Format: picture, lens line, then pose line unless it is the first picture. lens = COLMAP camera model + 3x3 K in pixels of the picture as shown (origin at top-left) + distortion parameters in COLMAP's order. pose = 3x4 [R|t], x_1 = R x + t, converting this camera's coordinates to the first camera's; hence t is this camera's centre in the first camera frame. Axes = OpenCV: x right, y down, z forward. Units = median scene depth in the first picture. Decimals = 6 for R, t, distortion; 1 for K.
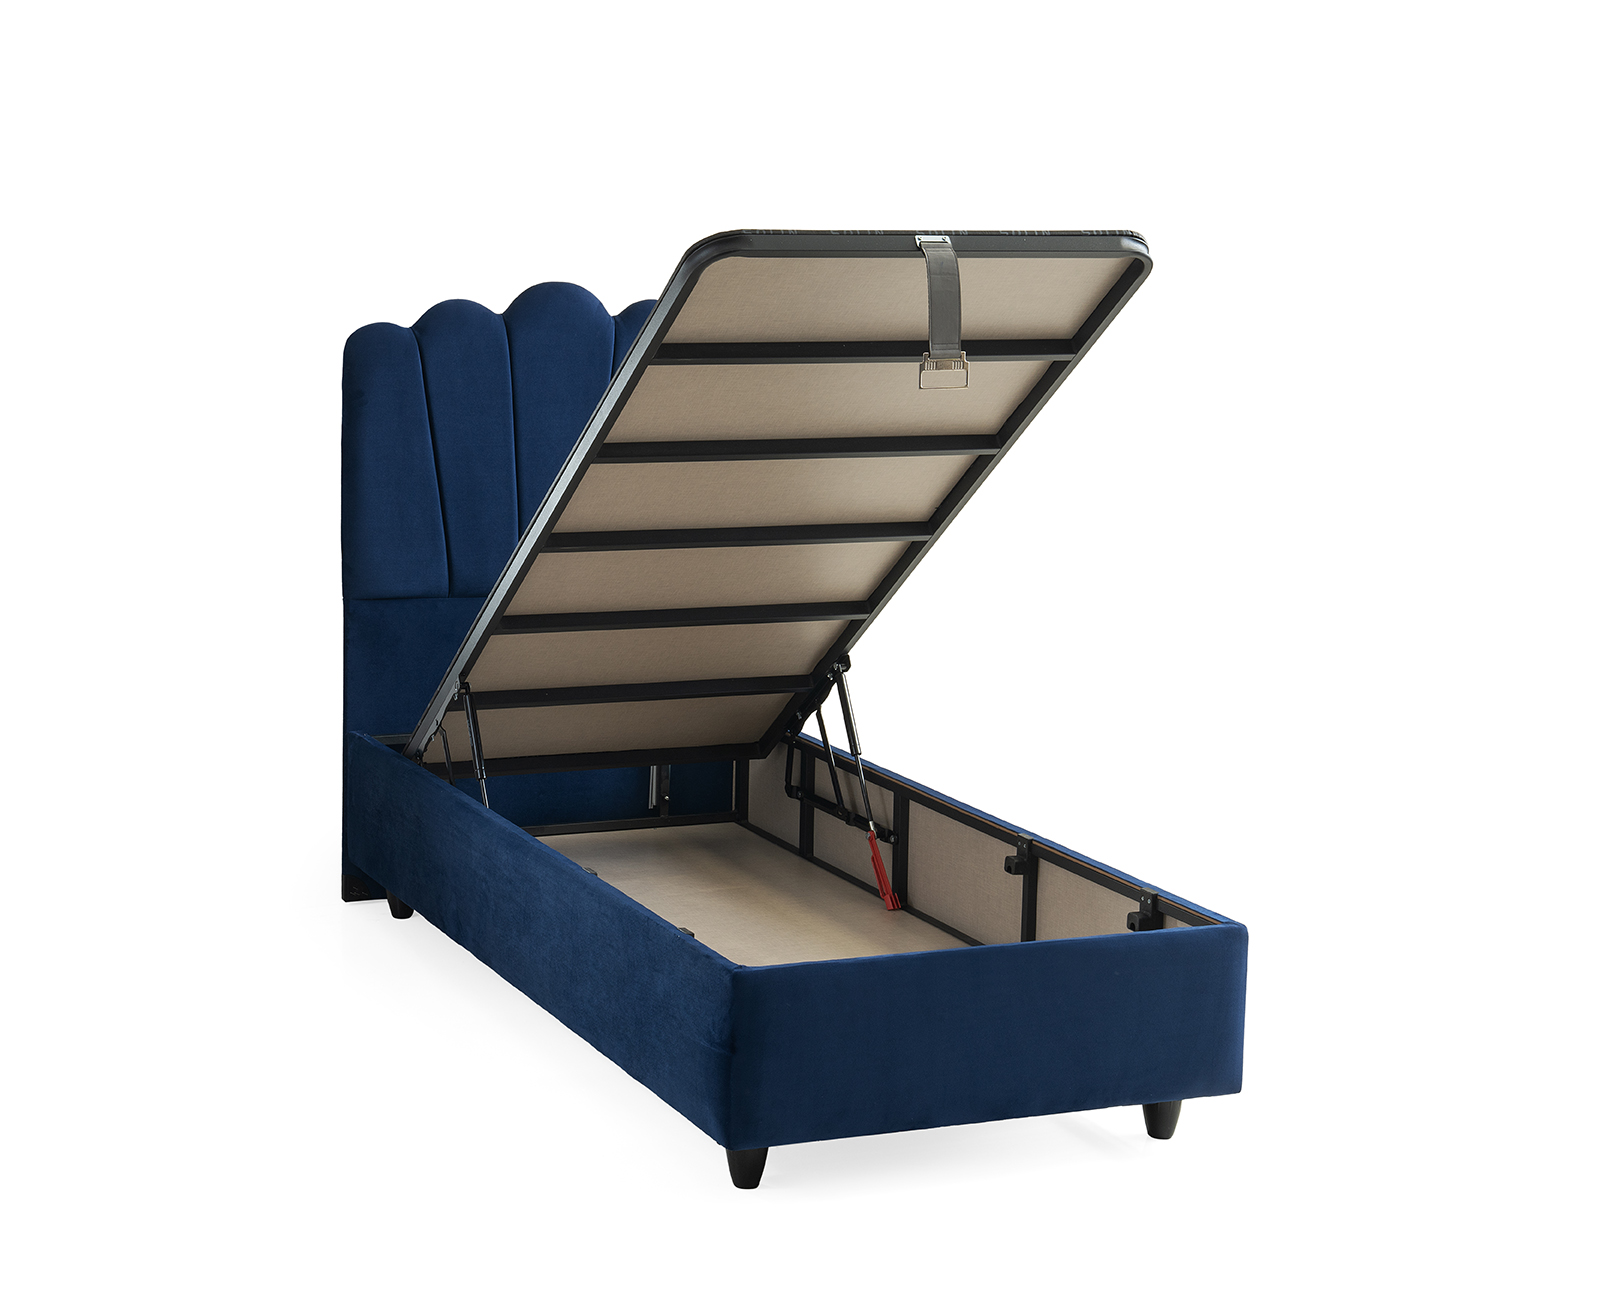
lens RADIAL K [[3046.5, 0, 807.6], [0, 3046.5, 652.4], [0, 0, 1]] dist [0.062736, 0.000000]
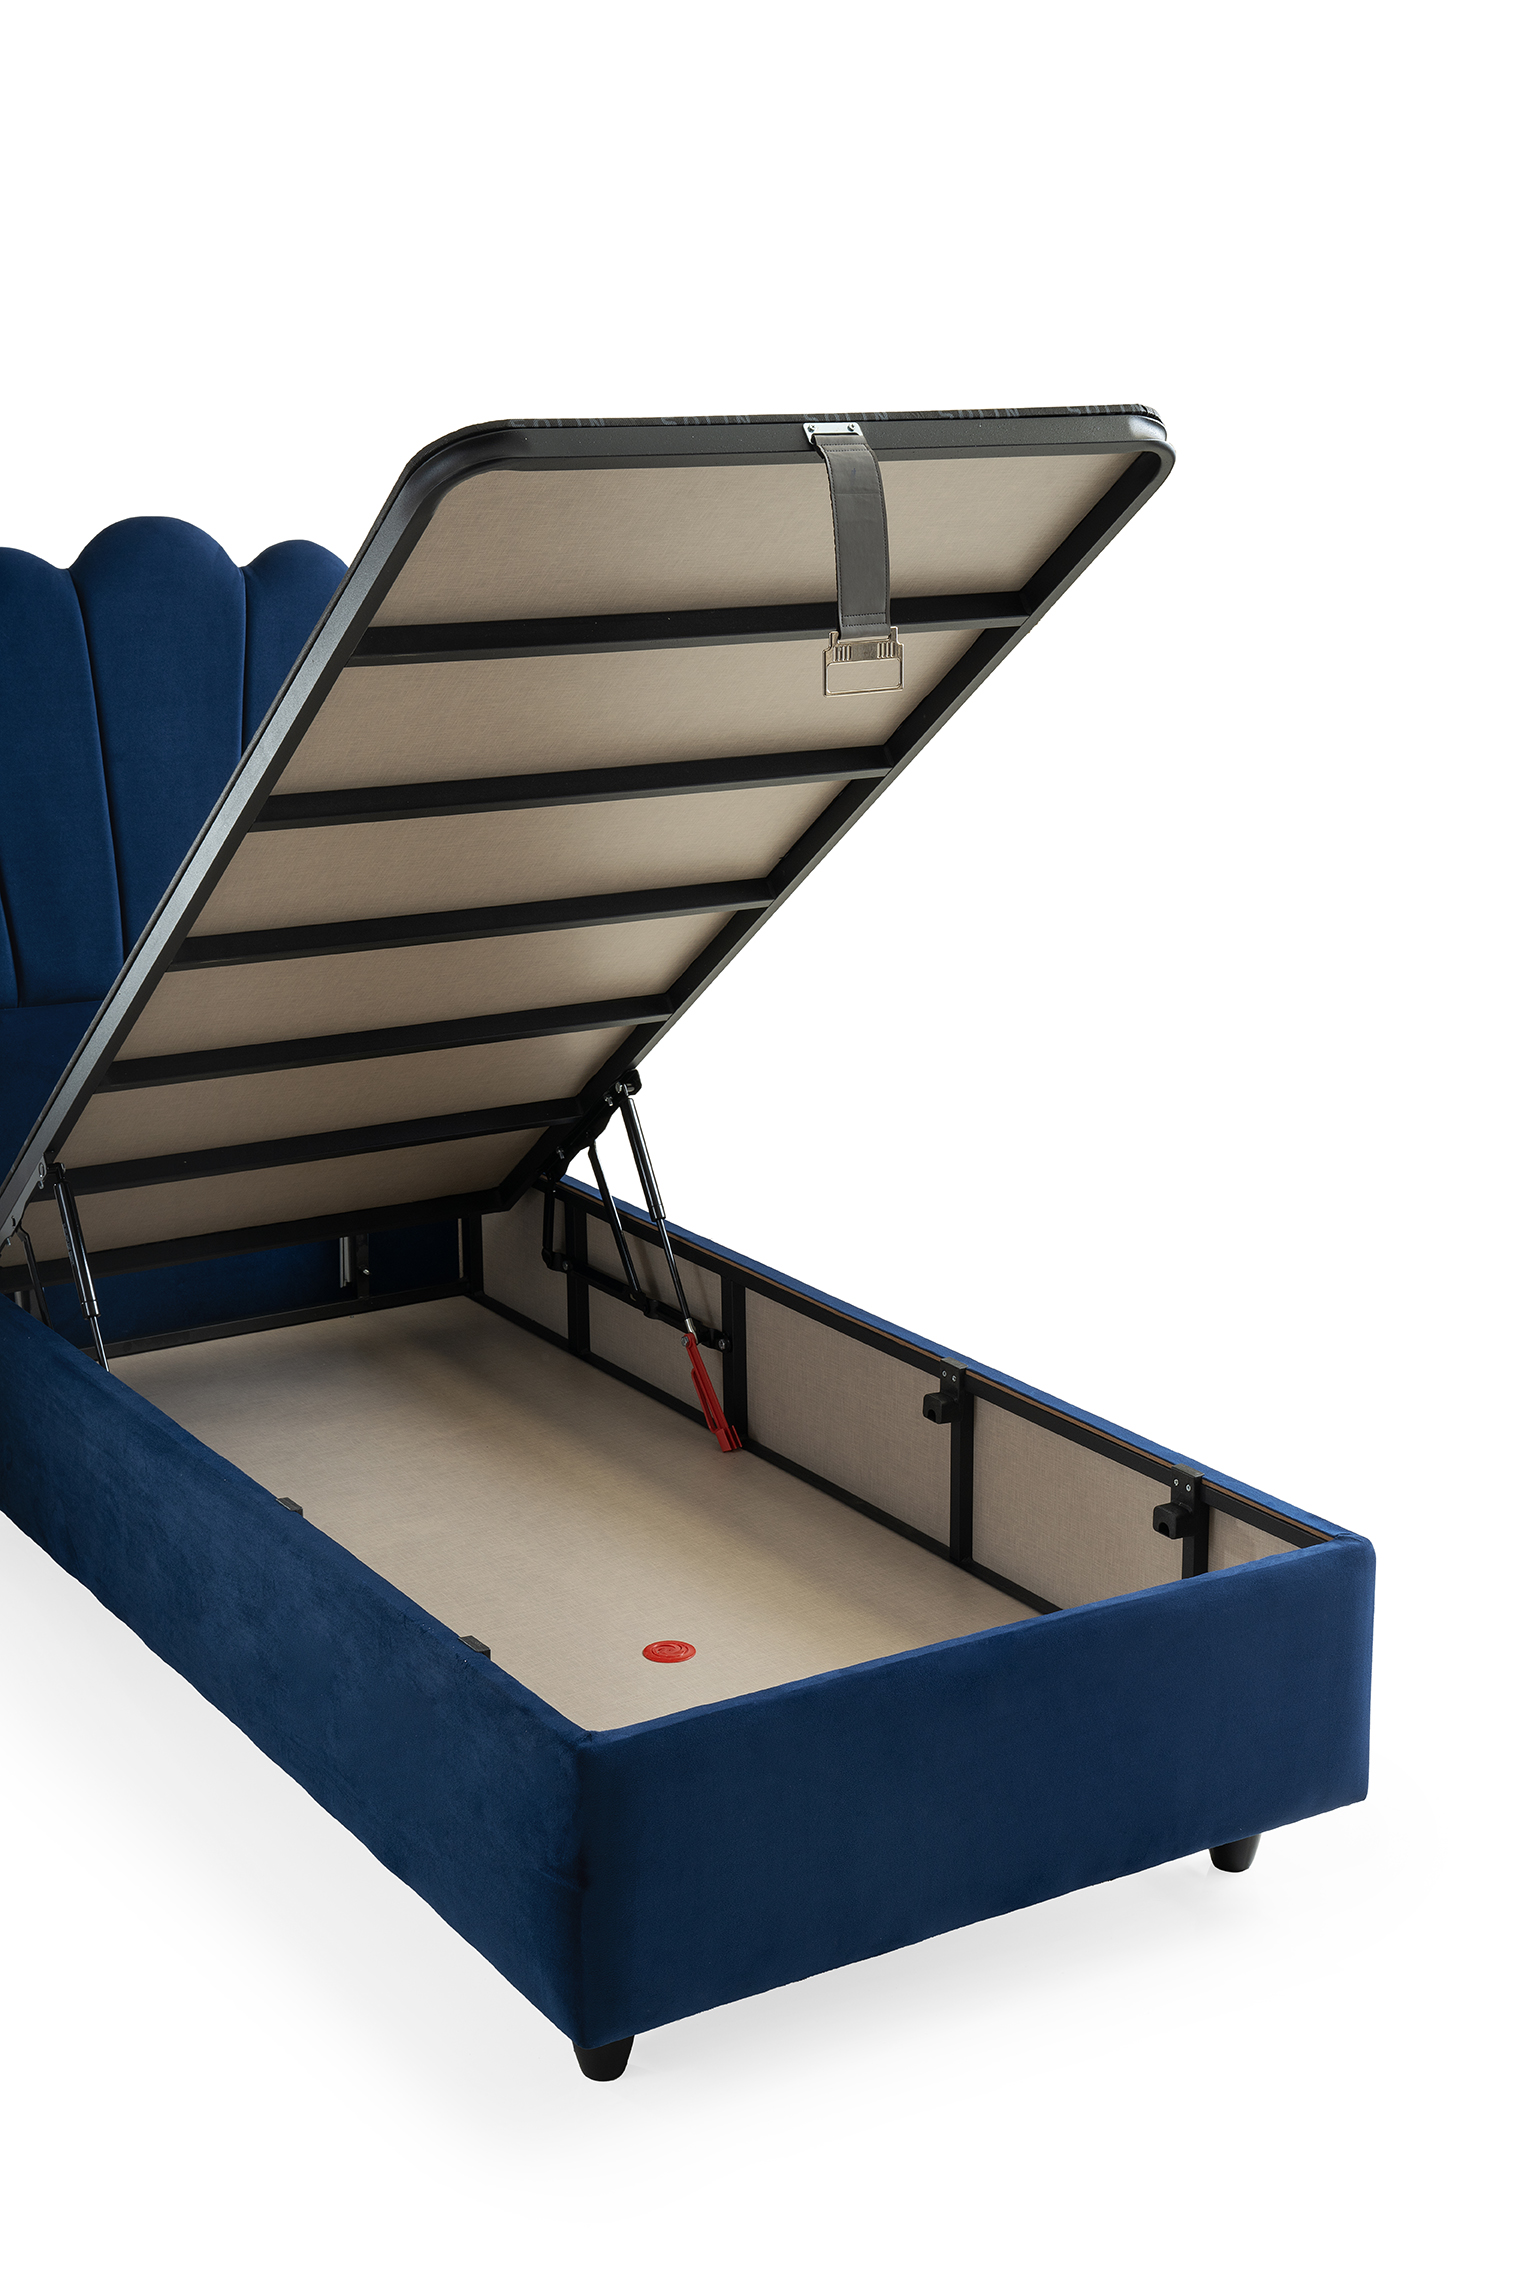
lens RADIAL K [[3001.0, 0, 785.0], [0, 3001.0, 1142.9], [0, 0, 1]] dist [0.170520, 0.000000]
pose [[0.990728, -0.059174, 0.122299, -0.040372], [0.047809, 0.994437, 0.093862, -0.048892], [-0.127173, -0.087144, 0.988045, 0.373252]]
